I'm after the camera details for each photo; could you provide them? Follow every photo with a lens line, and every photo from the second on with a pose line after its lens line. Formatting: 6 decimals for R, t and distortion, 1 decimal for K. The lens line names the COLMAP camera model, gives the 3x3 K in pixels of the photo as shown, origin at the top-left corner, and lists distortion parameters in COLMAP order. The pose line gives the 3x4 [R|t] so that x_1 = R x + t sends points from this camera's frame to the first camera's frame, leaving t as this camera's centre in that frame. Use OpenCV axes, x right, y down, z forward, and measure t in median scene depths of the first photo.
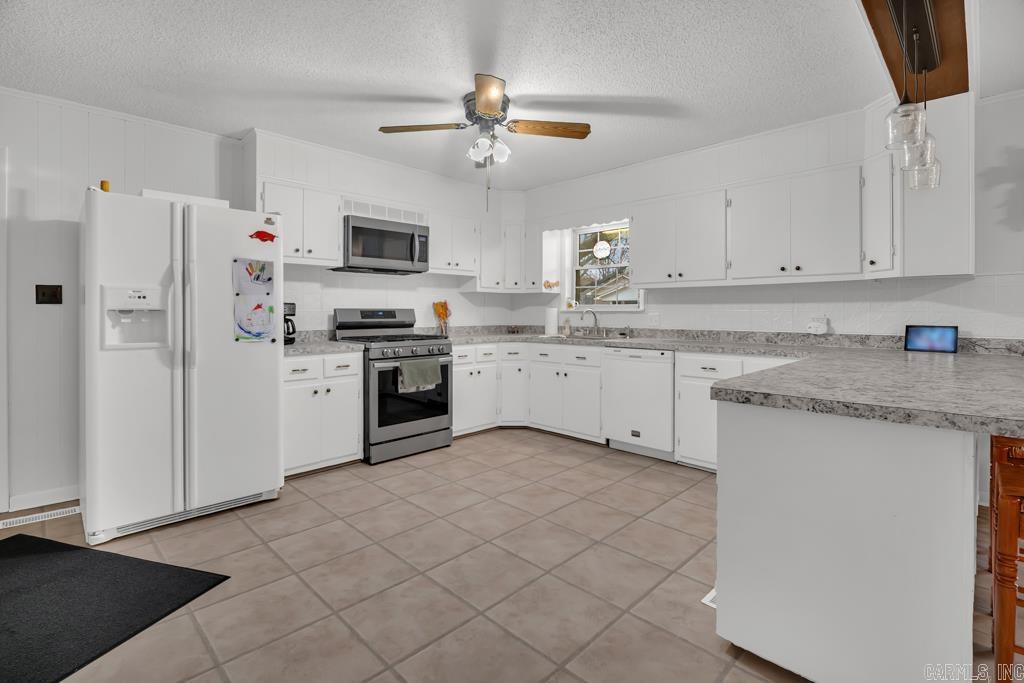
lens RADIAL K [[478.9, 0, 516.5], [0, 478.9, 314.9], [0, 0, 1]] dist [0.004066, -0.010702]
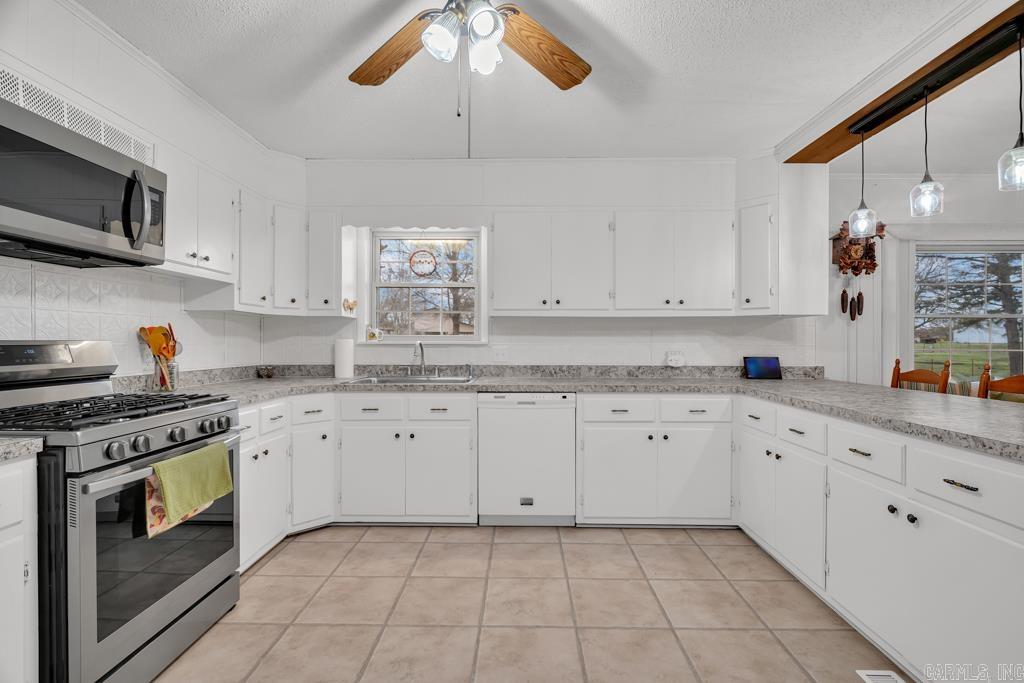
lens RADIAL K [[467.1, 0, 519.5], [0, 467.1, 340.8], [0, 0, 1]] dist [0.004364, -0.006446]
pose [[0.720928, 0.001234, 0.693009, -0.272047], [0.002793, 0.999985, -0.004687, -0.010245], [-0.693005, 0.005314, 0.720913, 0.430418]]
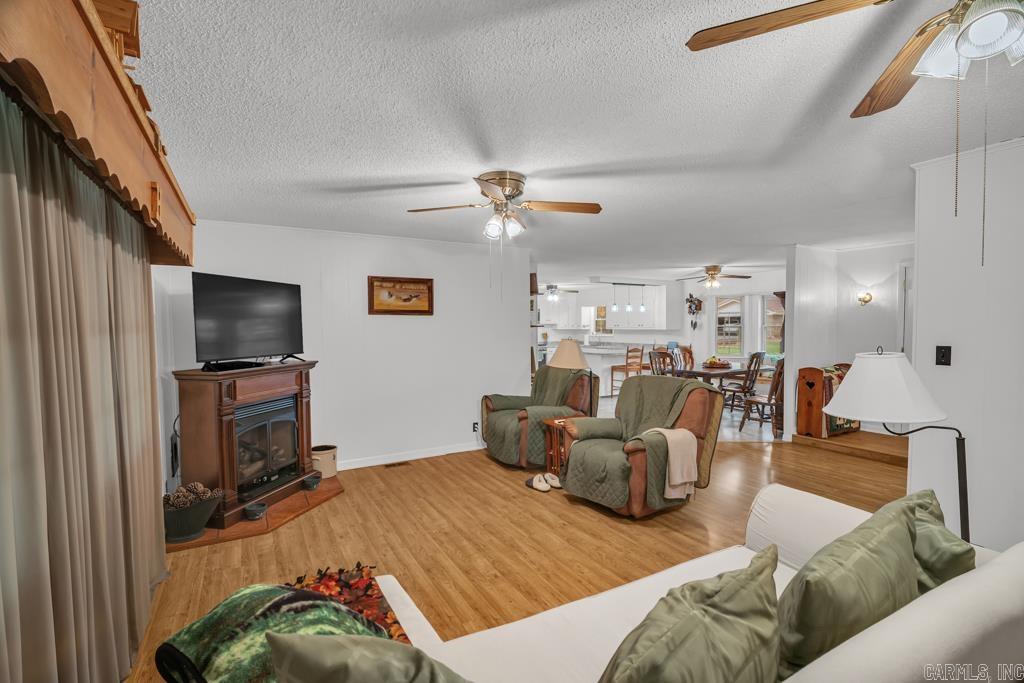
lens RADIAL K [[467.1, 0, 519.5], [0, 467.1, 340.8], [0, 0, 1]] dist [0.004364, -0.006446]
pose [[0.965918, -0.000649, -0.258847, 0.492060], [0.007902, 0.999605, 0.026984, -0.068361], [0.258727, -0.028110, 0.965541, -2.040406]]
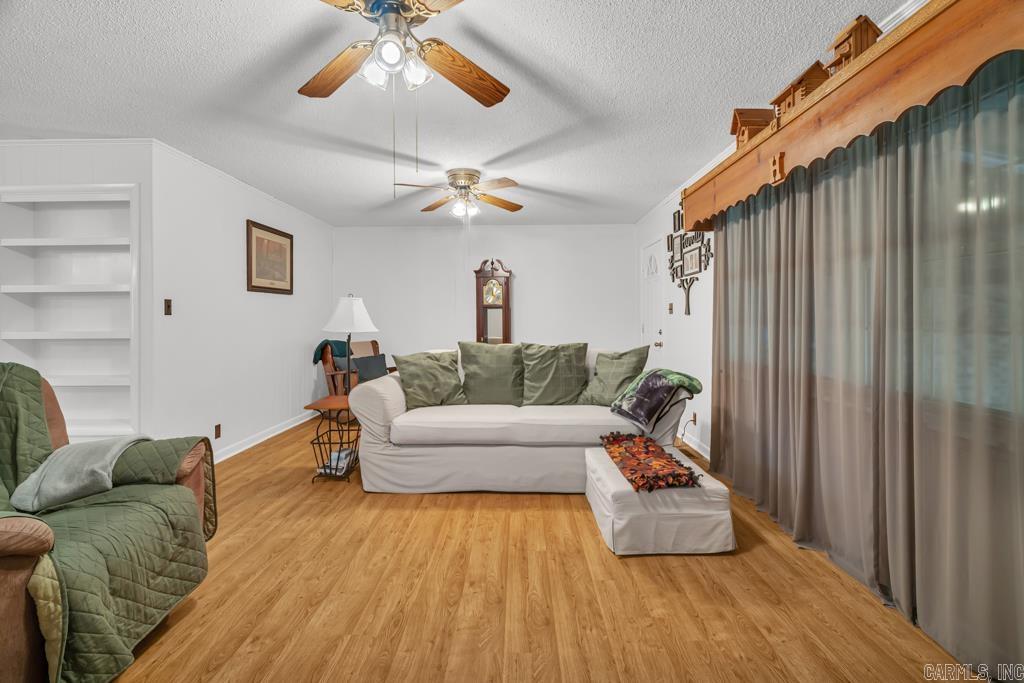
lens RADIAL K [[471.9, 0, 511.2], [0, 471.9, 317.9], [0, 0, 1]] dist [-0.004122, -0.000962]
pose [[-0.691154, 0.003091, 0.722701, -0.130864], [0.008868, 0.999952, 0.004204, -0.001415], [-0.722654, 0.009315, -0.691148, -1.064717]]
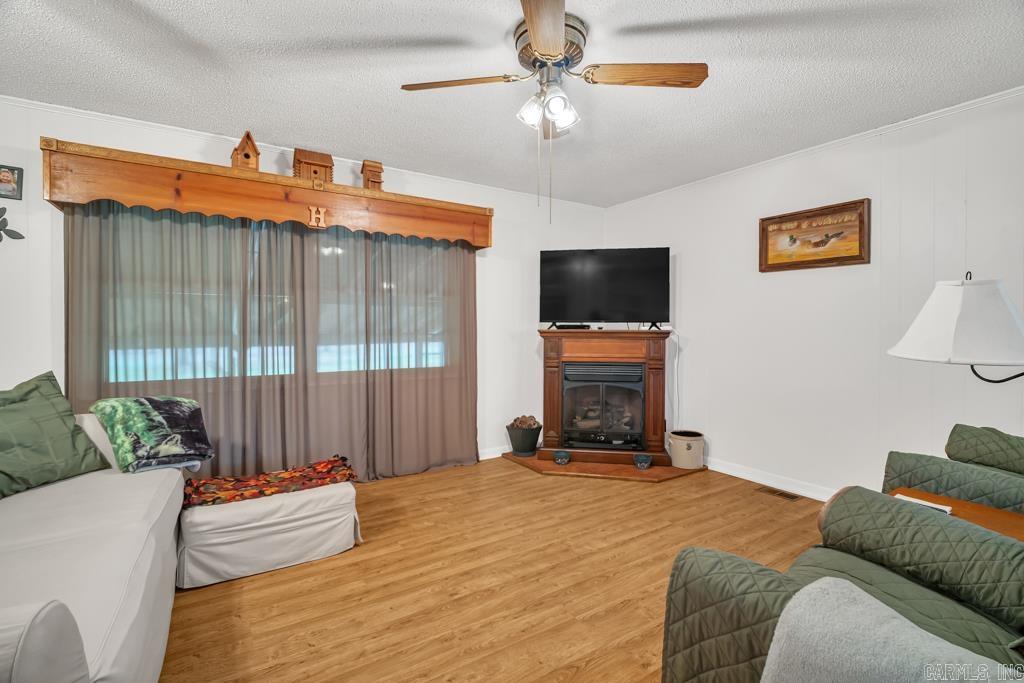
lens RADIAL K [[476.8, 0, 515.3], [0, 476.8, 332.2], [0, 0, 1]] dist [0.002098, -0.000672]
pose [[-0.213070, 0.009865, -0.976987, 0.779358], [-0.007641, 0.999902, 0.011763, -0.000635], [0.977007, 0.009972, -0.212974, -1.216931]]
